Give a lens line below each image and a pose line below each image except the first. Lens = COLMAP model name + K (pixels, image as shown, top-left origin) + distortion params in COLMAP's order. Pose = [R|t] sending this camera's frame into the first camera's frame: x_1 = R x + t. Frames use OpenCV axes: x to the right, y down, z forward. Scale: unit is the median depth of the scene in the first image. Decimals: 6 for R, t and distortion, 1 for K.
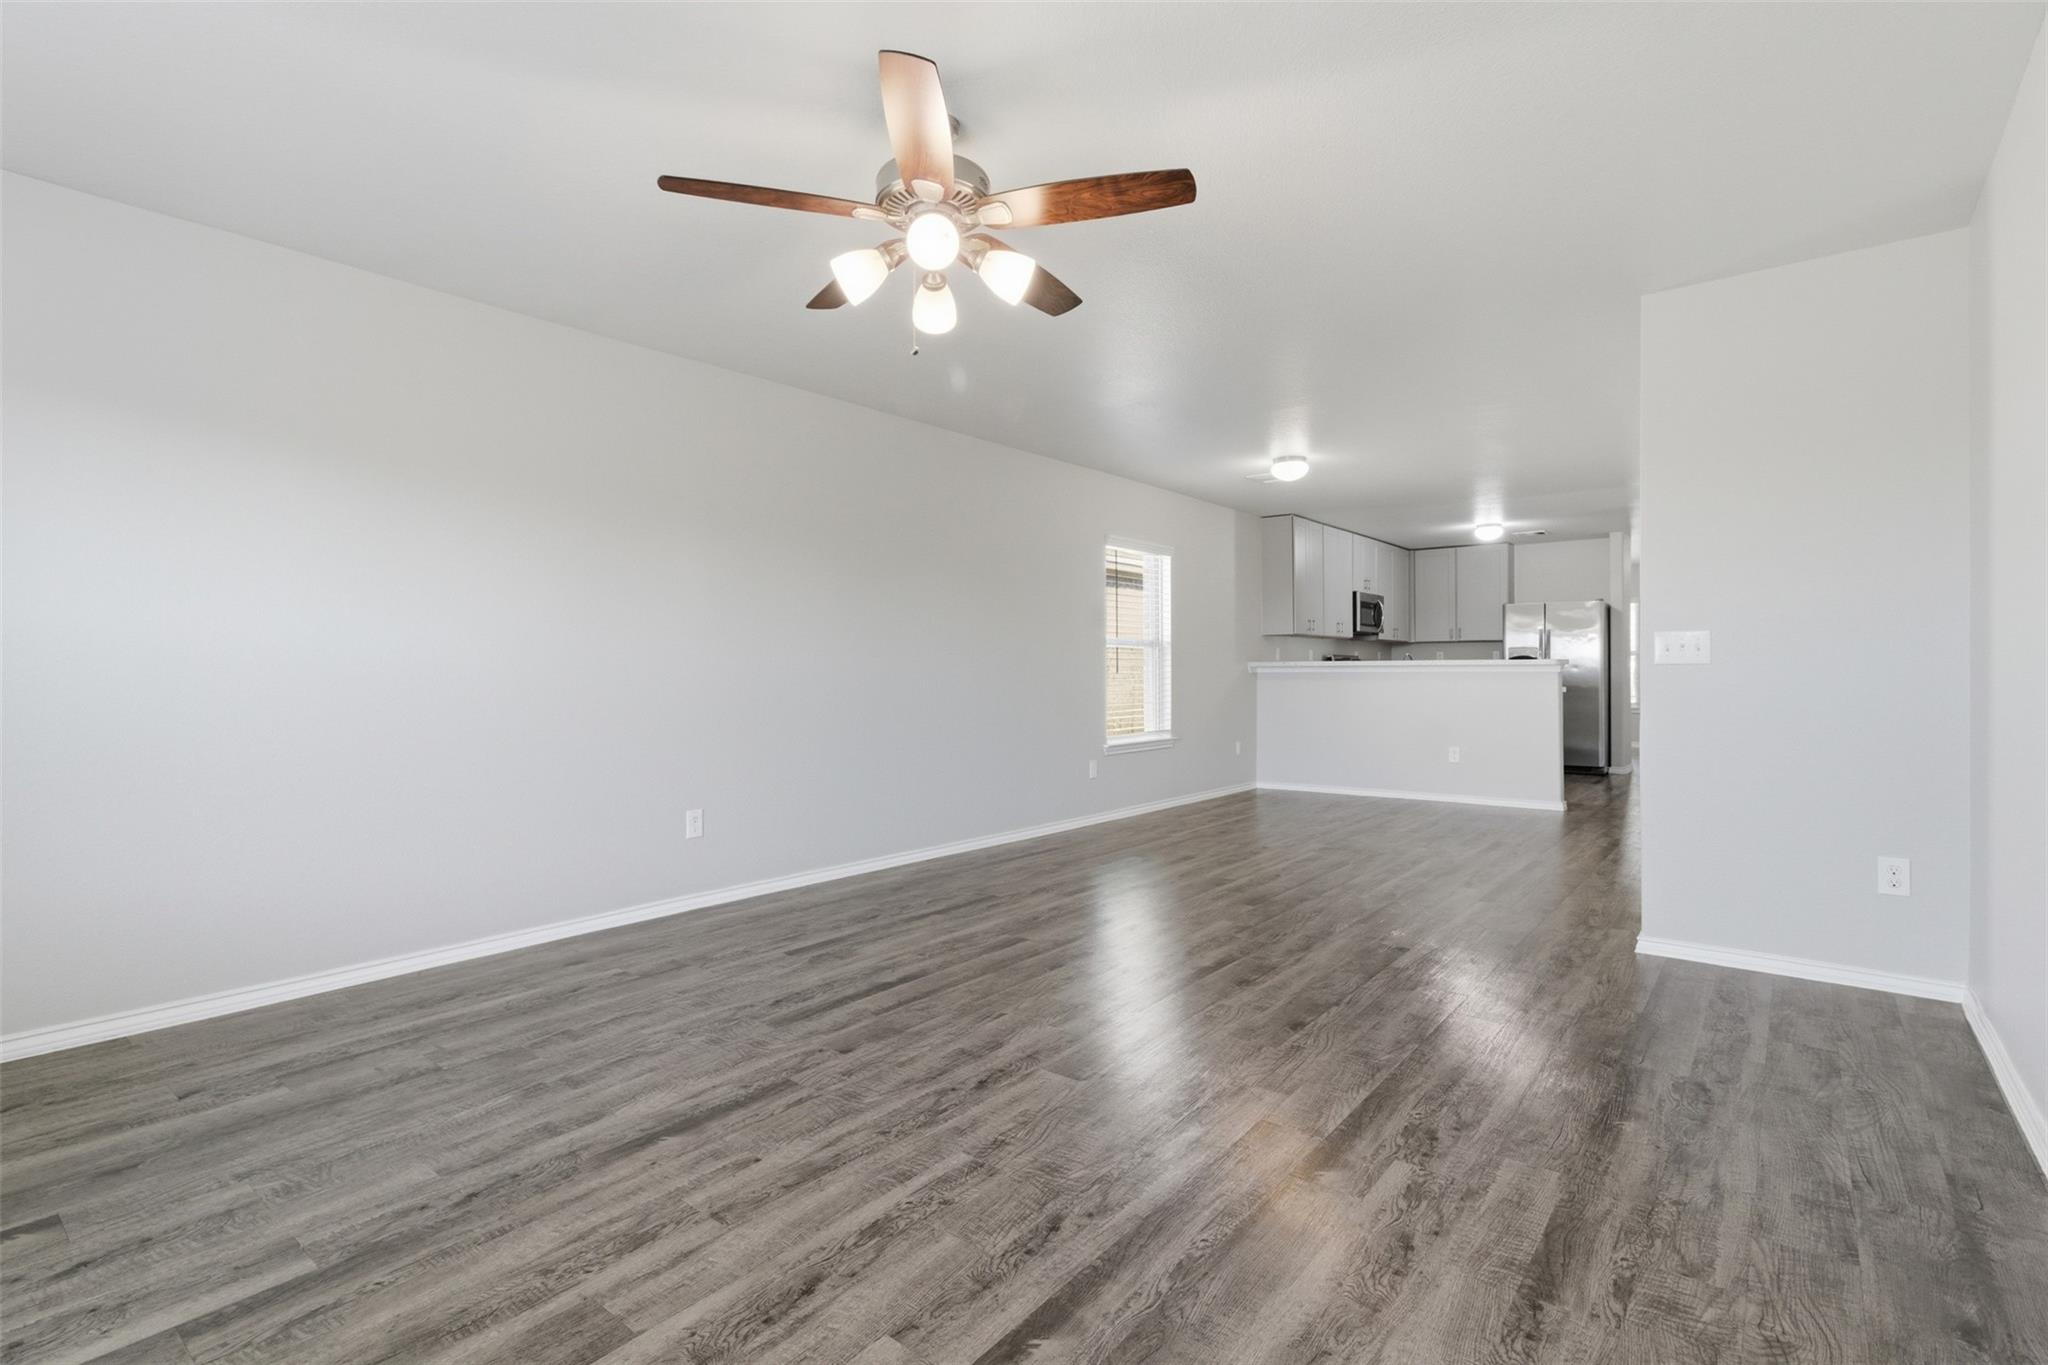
lens RADIAL K [[954.2, 0, 1020.7], [0, 954.2, 663.5], [0, 0, 1]] dist [-0.037480, -0.000027]
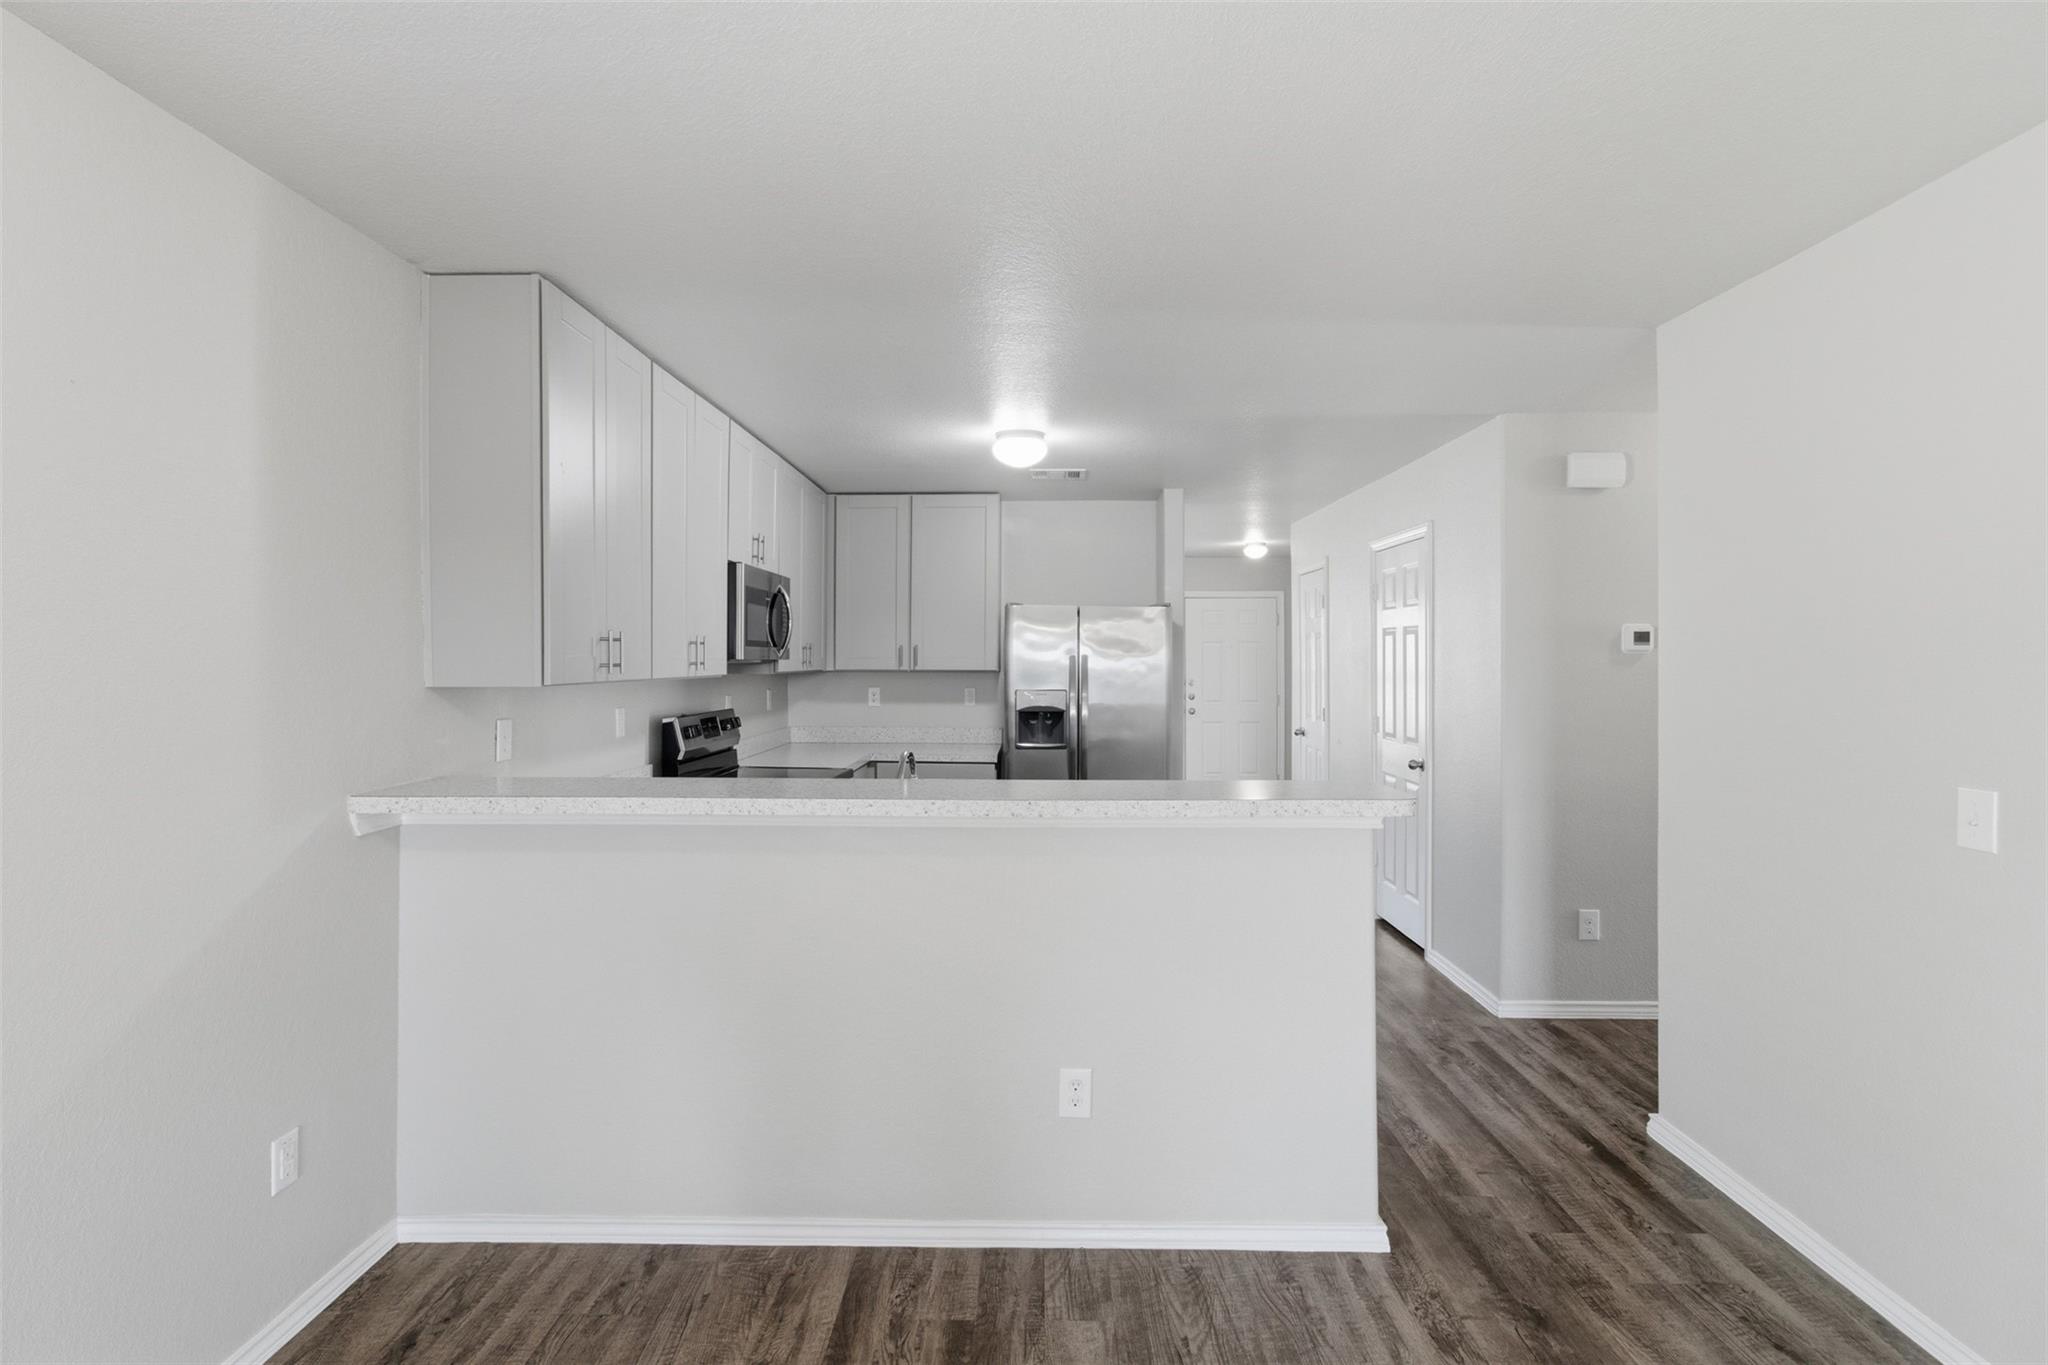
lens RADIAL K [[954.2, 0, 1020.7], [0, 954.2, 663.5], [0, 0, 1]] dist [-0.037480, -0.000027]
pose [[0.787918, -0.001001, 0.615779, 0.196438], [-0.002957, 0.999981, 0.005409, -0.034605], [-0.615773, -0.006083, 0.787900, 0.596015]]
